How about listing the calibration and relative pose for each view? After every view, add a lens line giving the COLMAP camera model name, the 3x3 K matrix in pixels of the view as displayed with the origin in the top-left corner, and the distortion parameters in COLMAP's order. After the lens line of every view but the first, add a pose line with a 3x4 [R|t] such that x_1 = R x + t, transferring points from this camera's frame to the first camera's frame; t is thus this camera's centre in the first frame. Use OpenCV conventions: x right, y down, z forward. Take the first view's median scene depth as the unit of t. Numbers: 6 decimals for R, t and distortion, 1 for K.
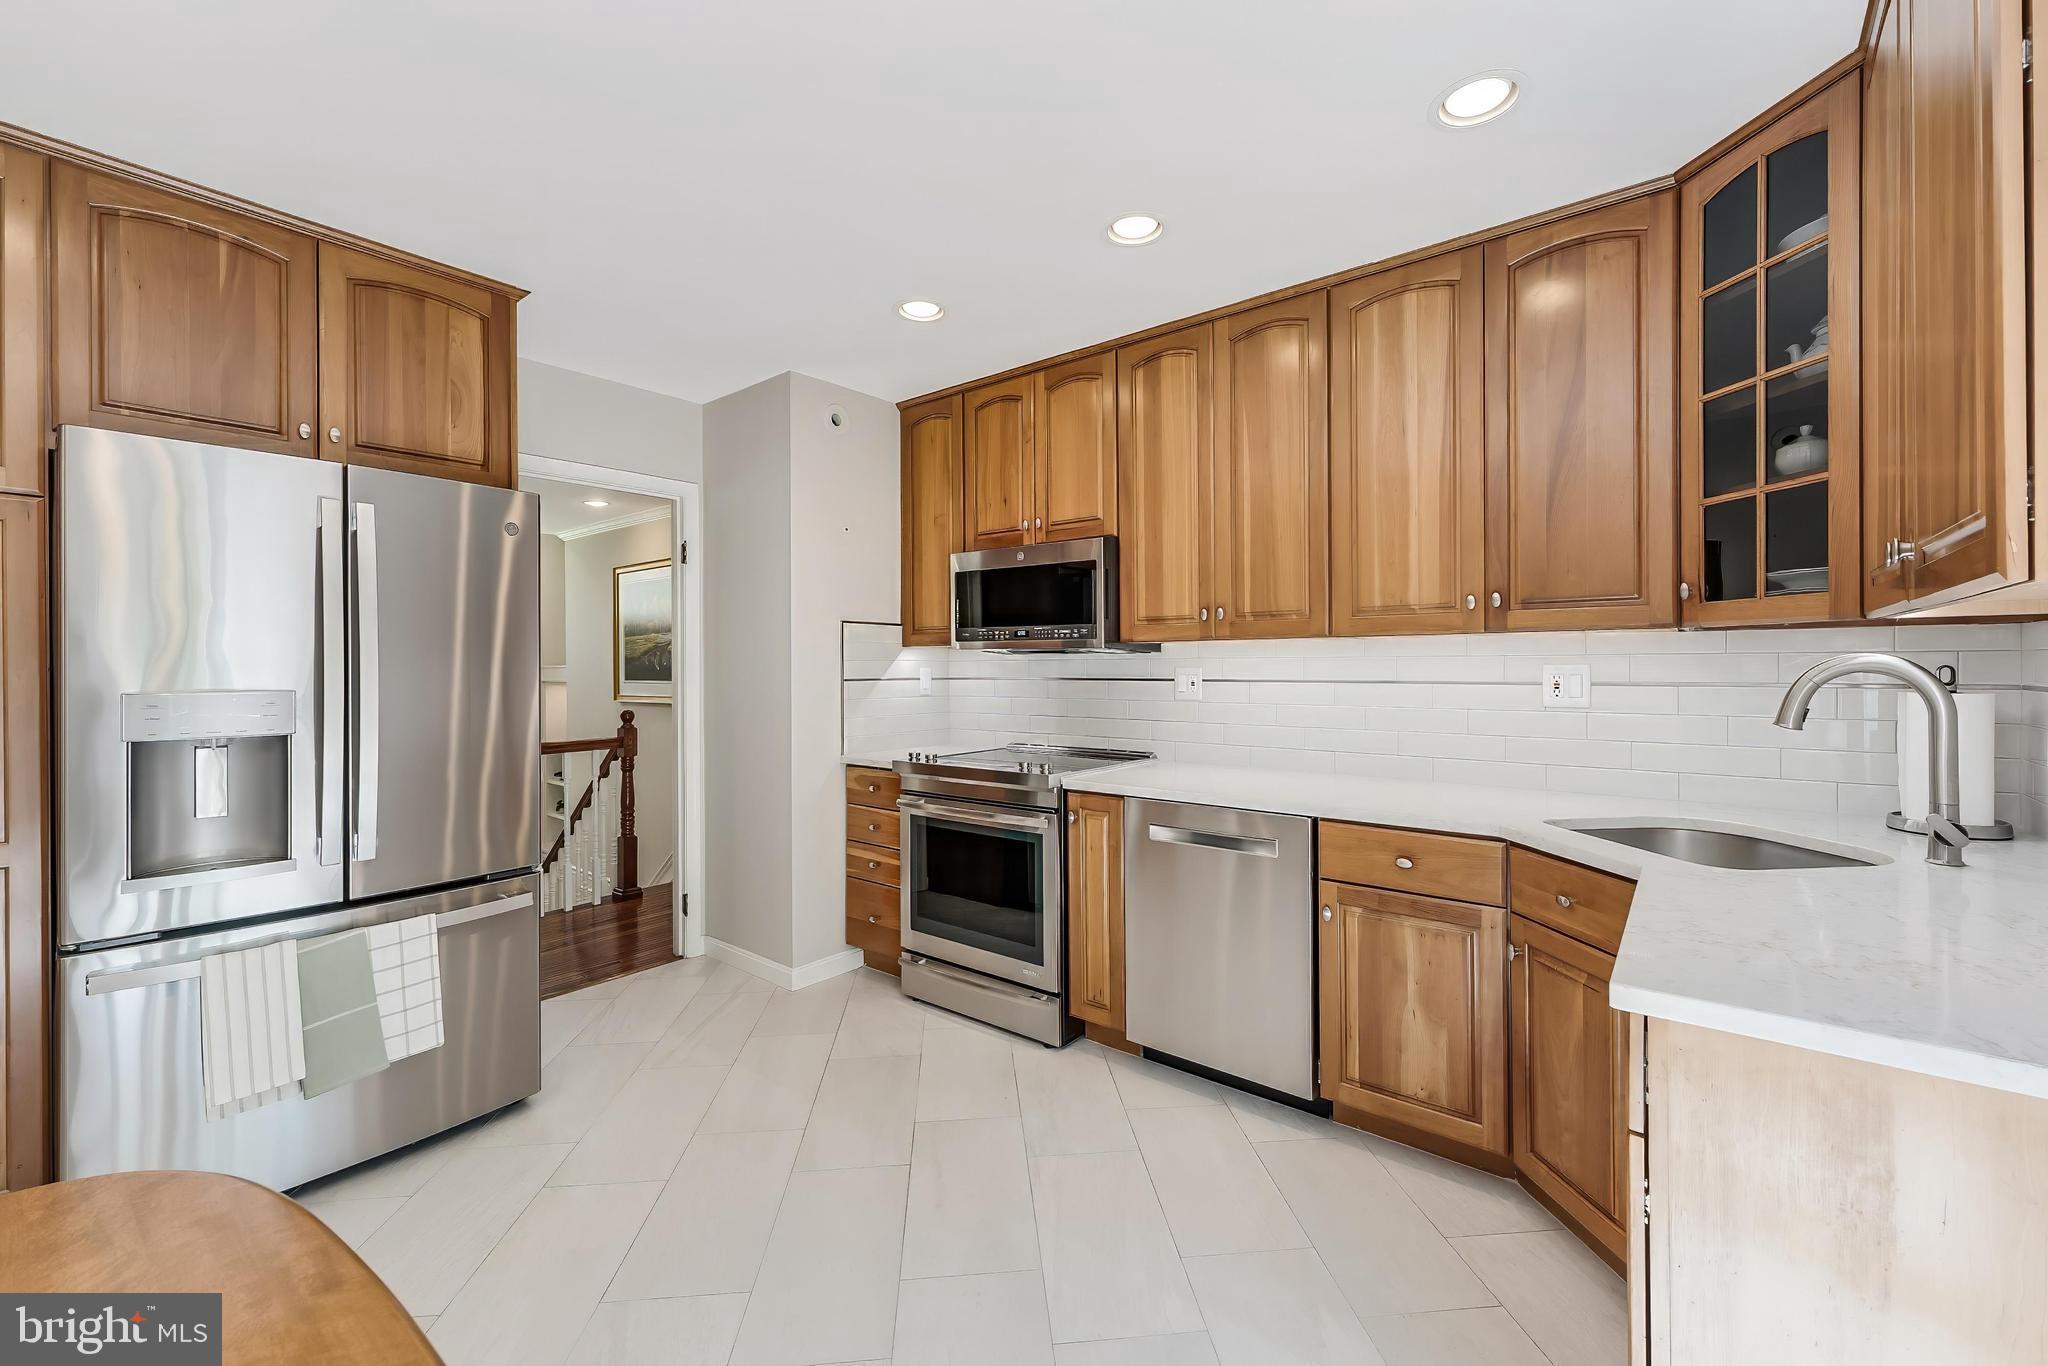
lens RADIAL K [[827.7, 0, 1025.8], [0, 827.7, 675.2], [0, 0, 1]] dist [-0.001591, -0.000419]
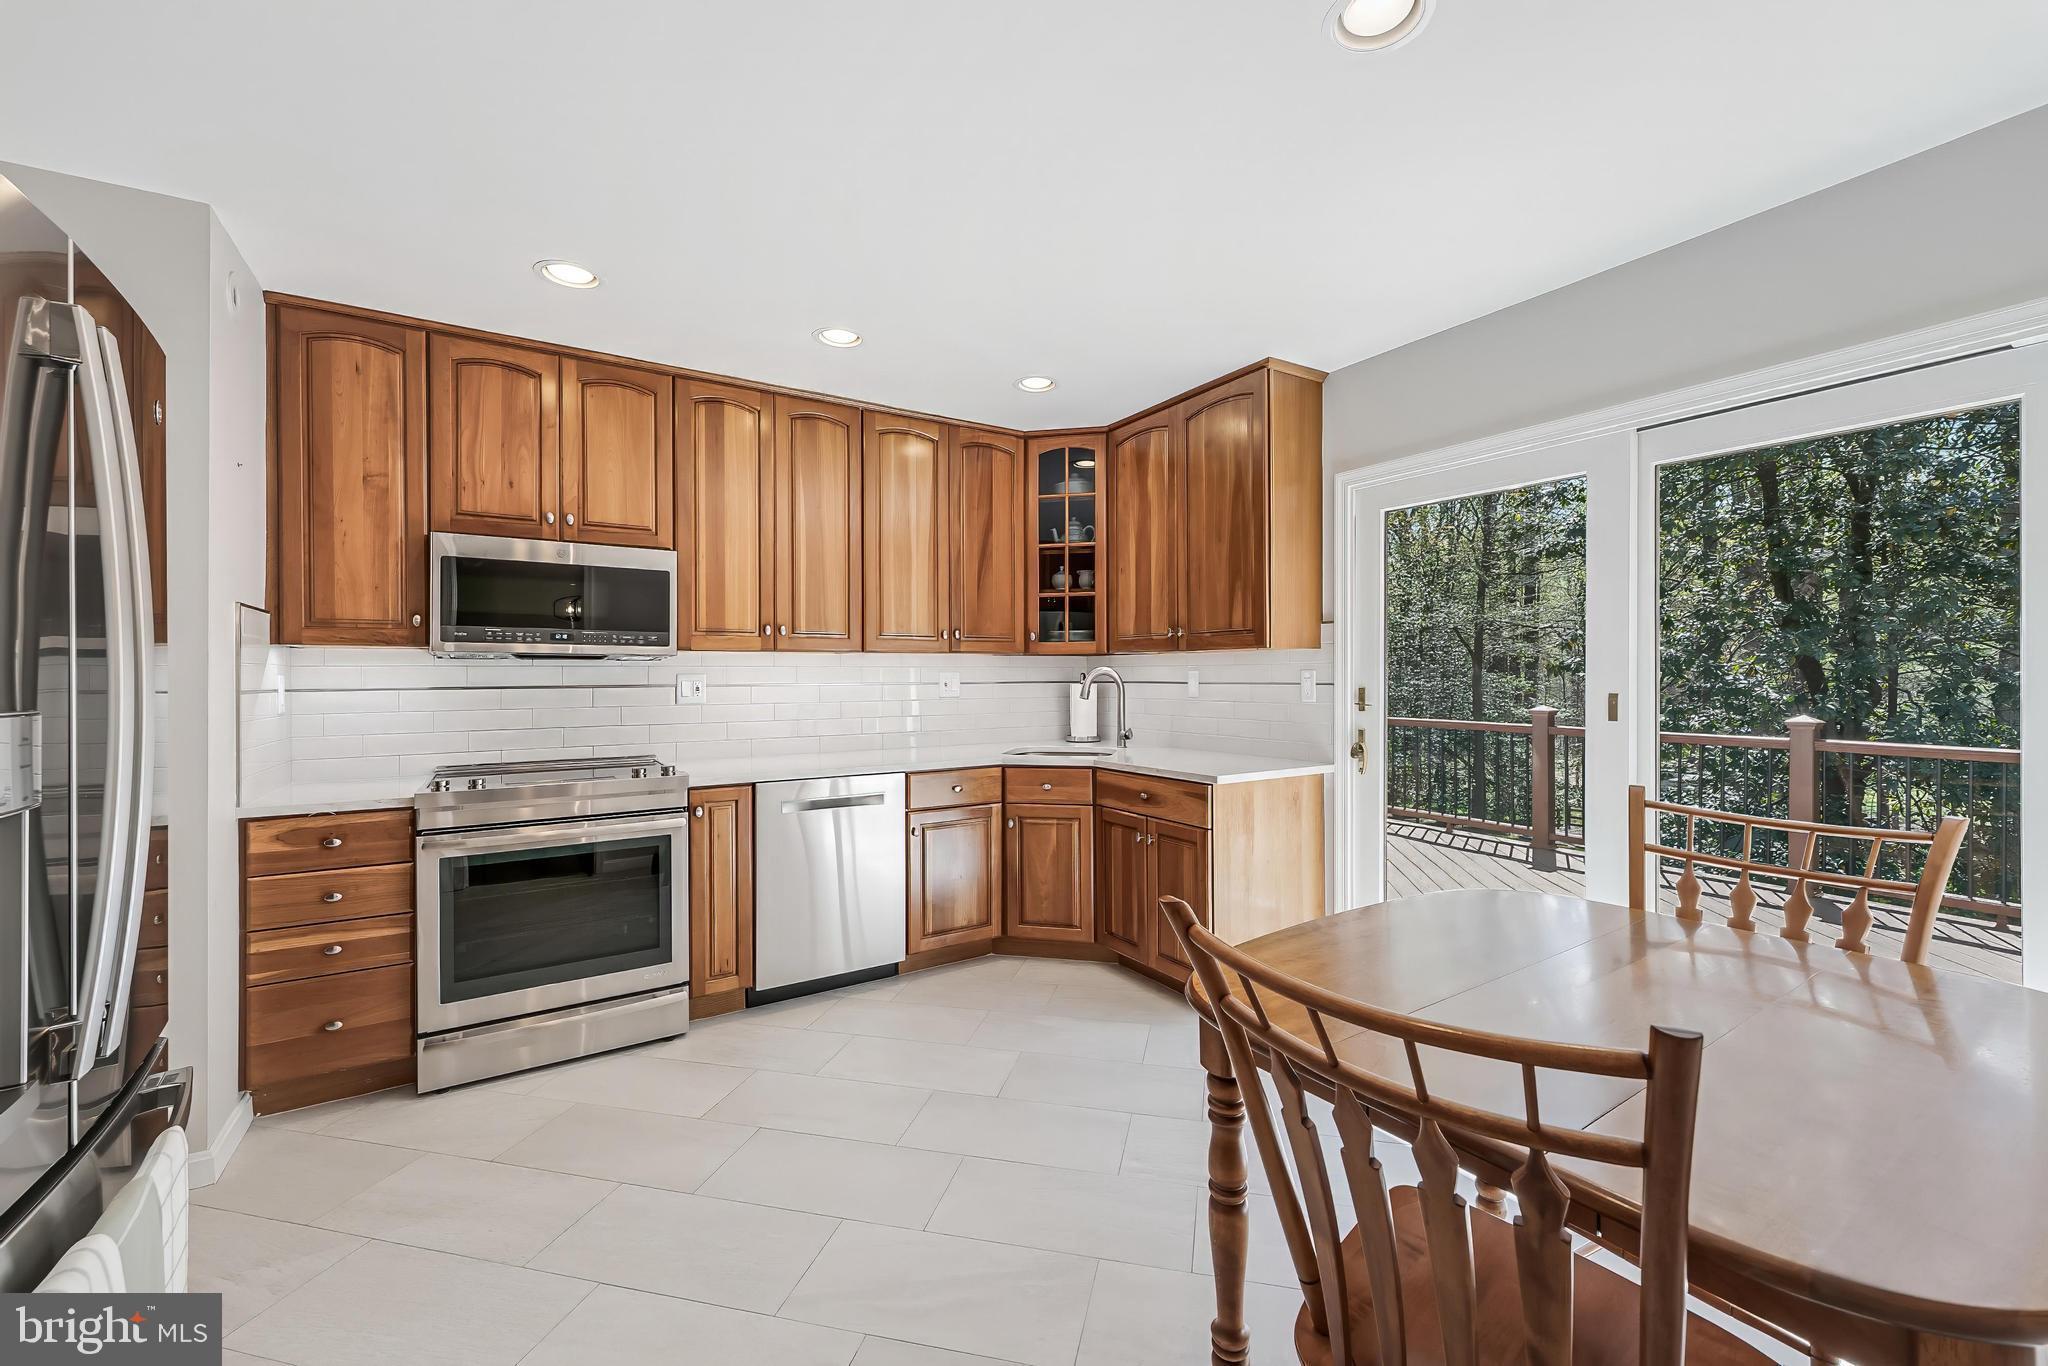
lens RADIAL K [[805.5, 0, 1022.3], [0, 805.5, 687.6], [0, 0, 1]] dist [0.000283, 0.000020]
pose [[0.331498, -0.010460, 0.943398, -0.901991], [0.014856, 0.999872, 0.005865, 0.011528], [-0.943339, 0.012071, 0.331611, 0.287982]]
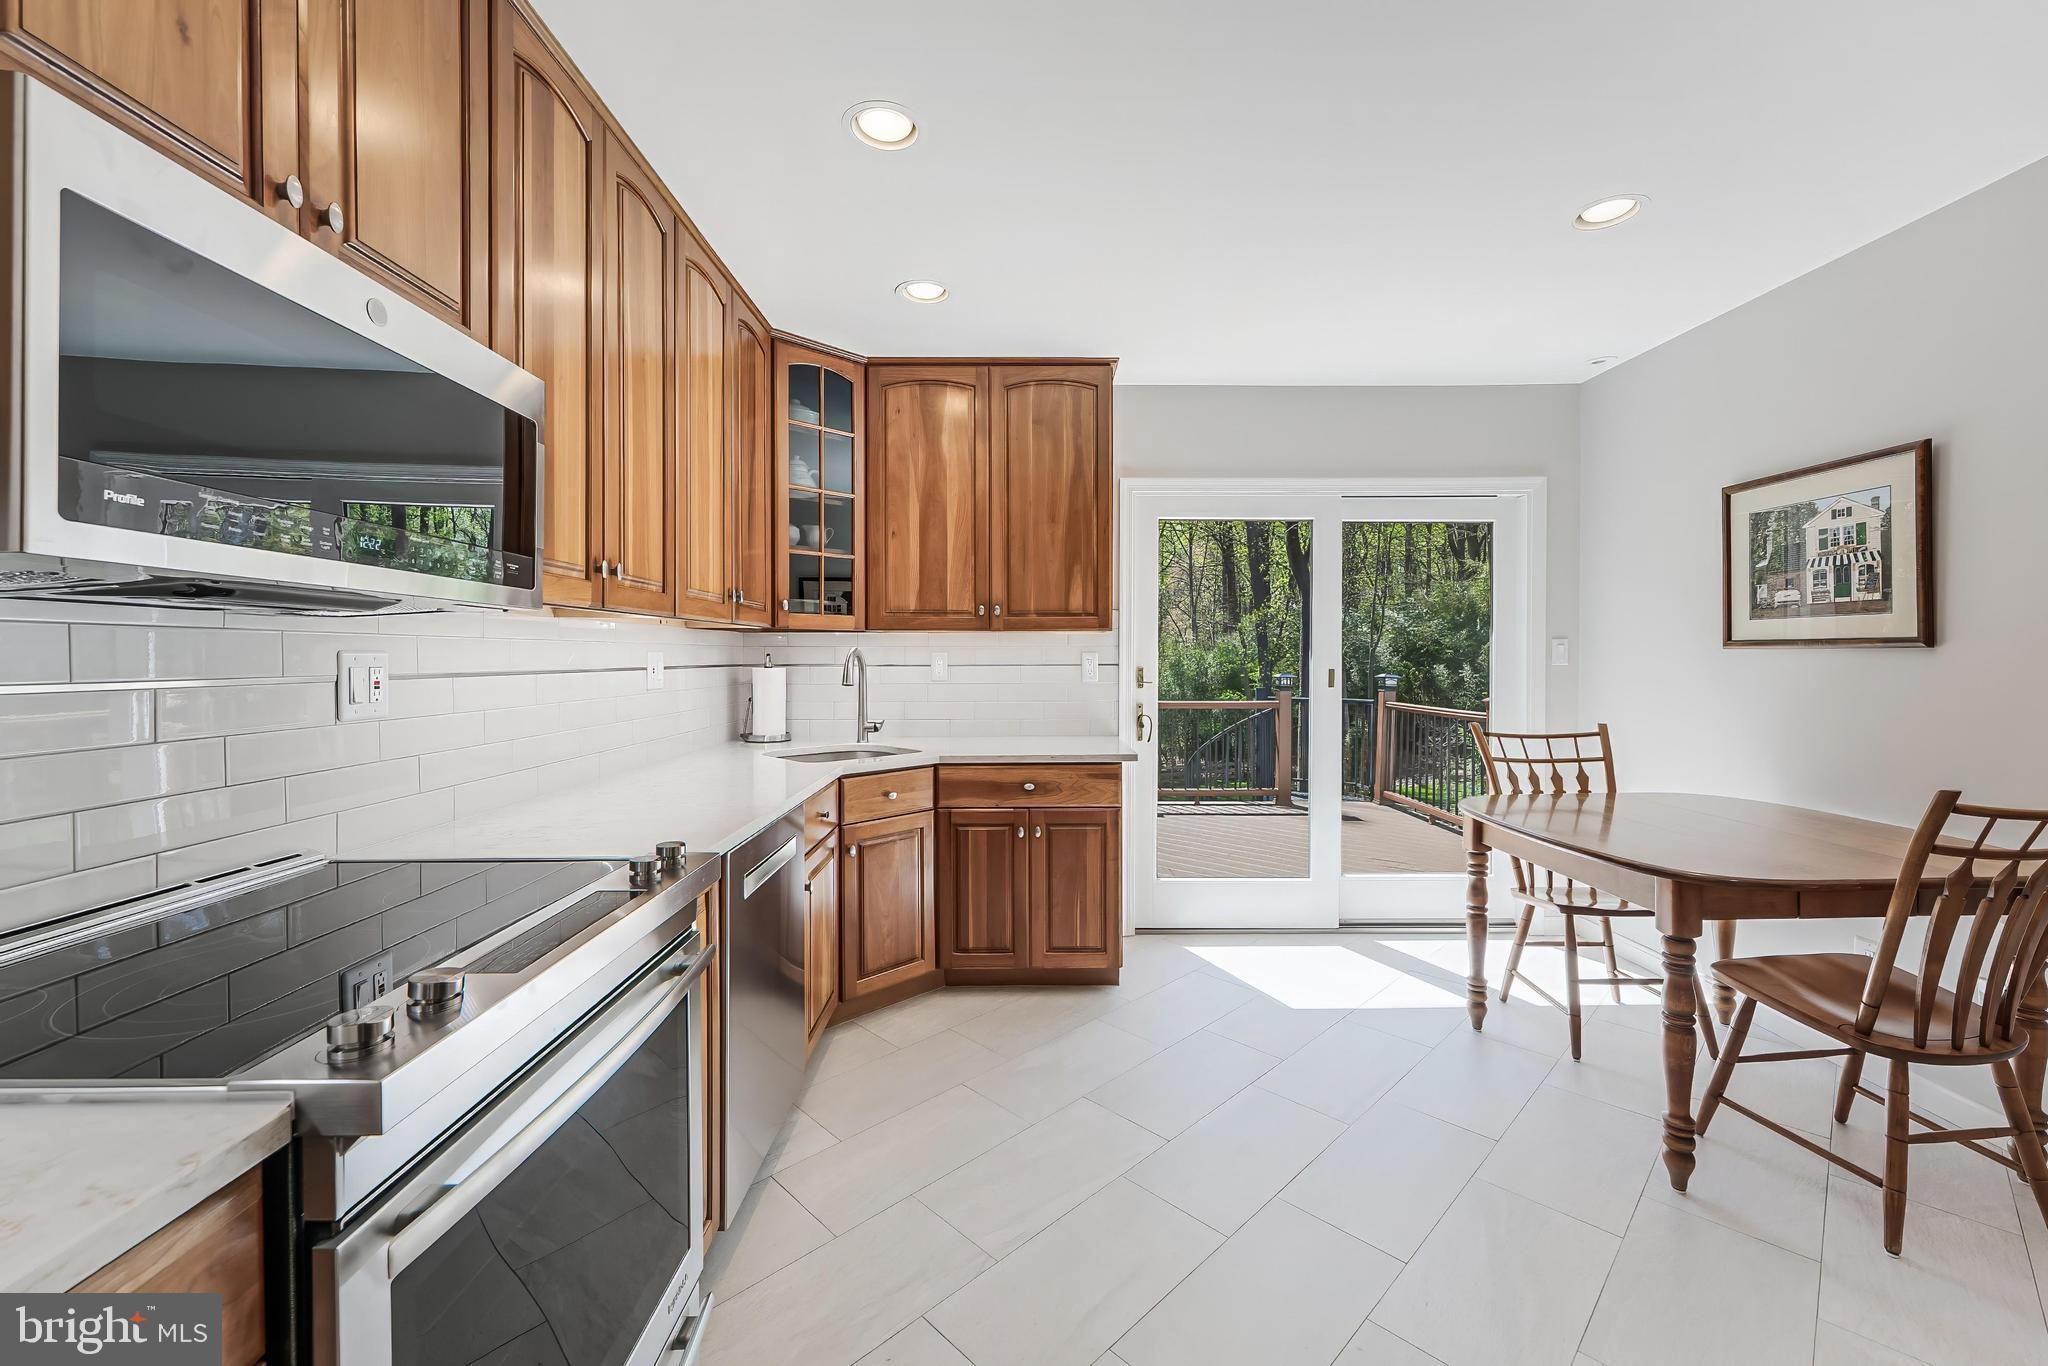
lens RADIAL K [[827.7, 0, 1025.8], [0, 827.7, 675.2], [0, 0, 1]] dist [-0.001591, -0.000419]
pose [[-0.631261, -0.012361, 0.775472, -0.565860], [0.014816, 0.999498, 0.027992, -0.004819], [-0.775429, 0.029160, -0.630762, 1.322490]]
